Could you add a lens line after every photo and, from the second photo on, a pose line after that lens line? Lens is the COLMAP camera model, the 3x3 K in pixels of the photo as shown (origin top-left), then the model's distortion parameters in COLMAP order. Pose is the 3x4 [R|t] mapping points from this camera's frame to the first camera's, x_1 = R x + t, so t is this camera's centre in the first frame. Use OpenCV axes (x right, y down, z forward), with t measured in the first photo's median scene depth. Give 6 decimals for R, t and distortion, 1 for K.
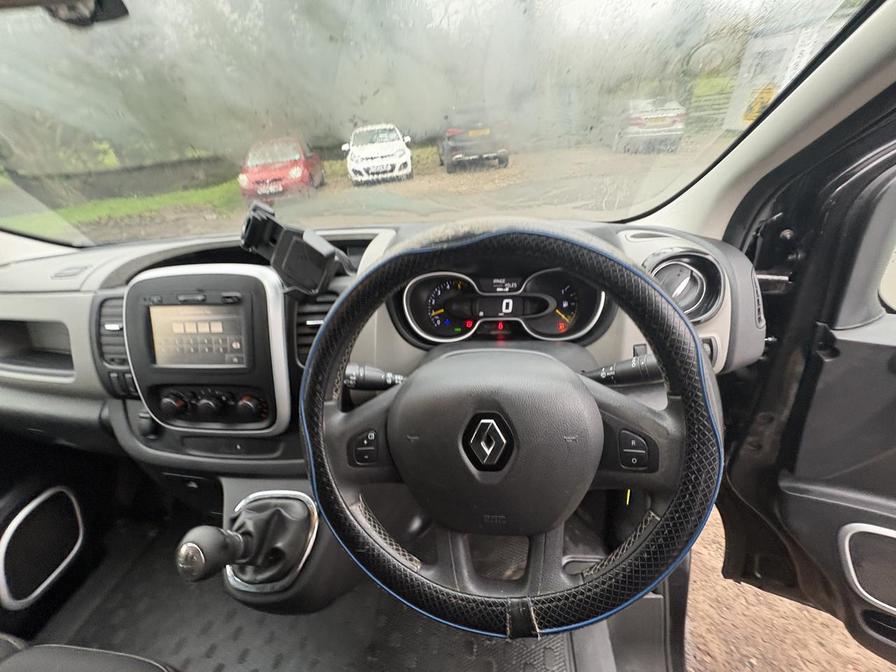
lens RADIAL K [[358.2, 0, 454.5], [0, 358.2, 341.8], [0, 0, 1]] dist [0.004617, -0.000402]
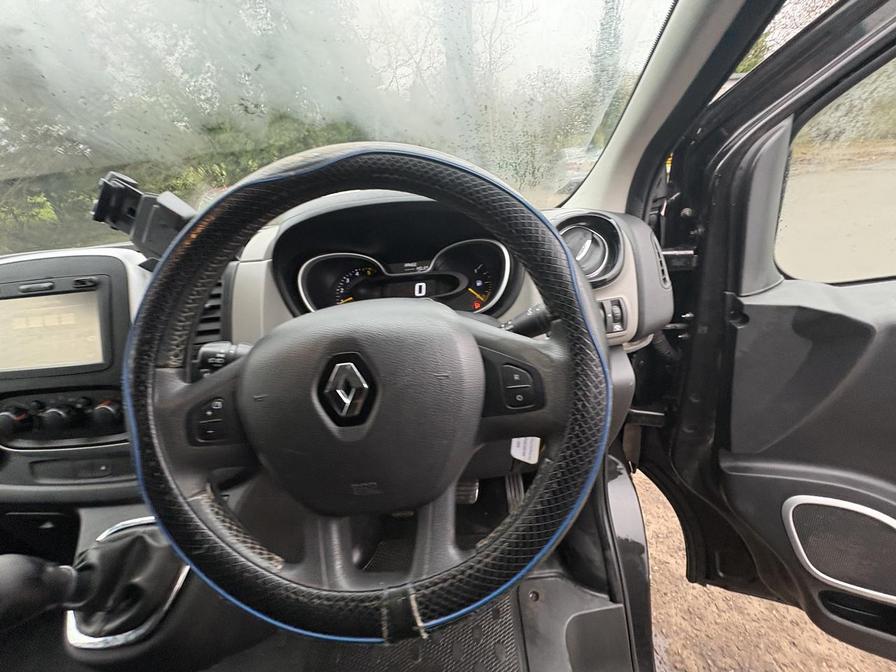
lens RADIAL K [[358.2, 0, 450.4], [0, 358.2, 338.7], [0, 0, 1]] dist [0.004617, -0.000402]
pose [[0.993877, -0.060309, 0.092585, 0.151686], [0.070027, 0.991942, -0.105578, 0.155006], [-0.085472, 0.111414, 0.990092, 0.081998]]
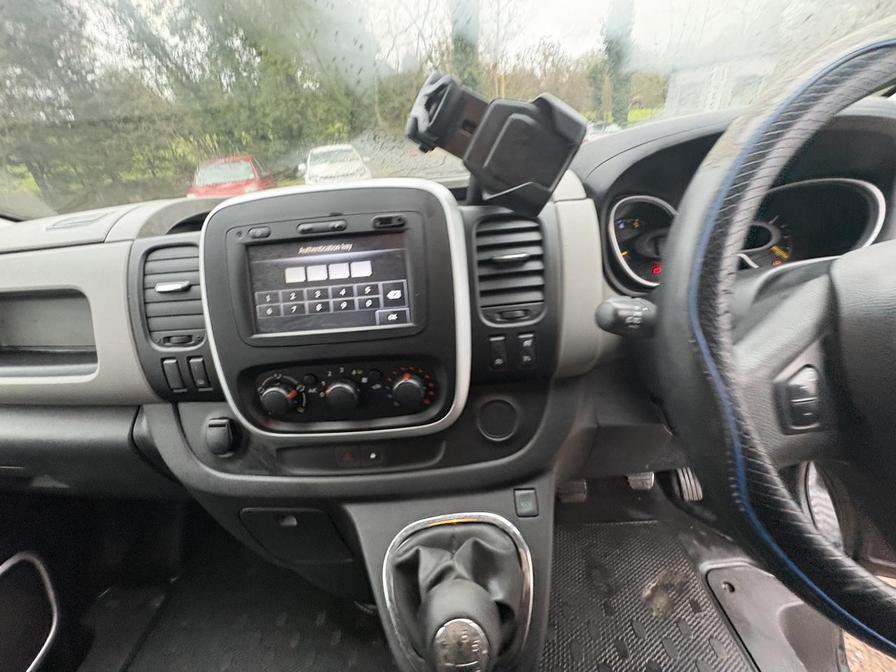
lens RADIAL K [[358.2, 0, 462.3], [0, 358.2, 334.4], [0, 0, 1]] dist [0.004617, -0.000402]
pose [[0.991598, -0.057773, 0.115739, -0.548175], [0.064917, 0.996149, -0.058935, 0.126916], [-0.111888, 0.065953, 0.991530, 0.324328]]
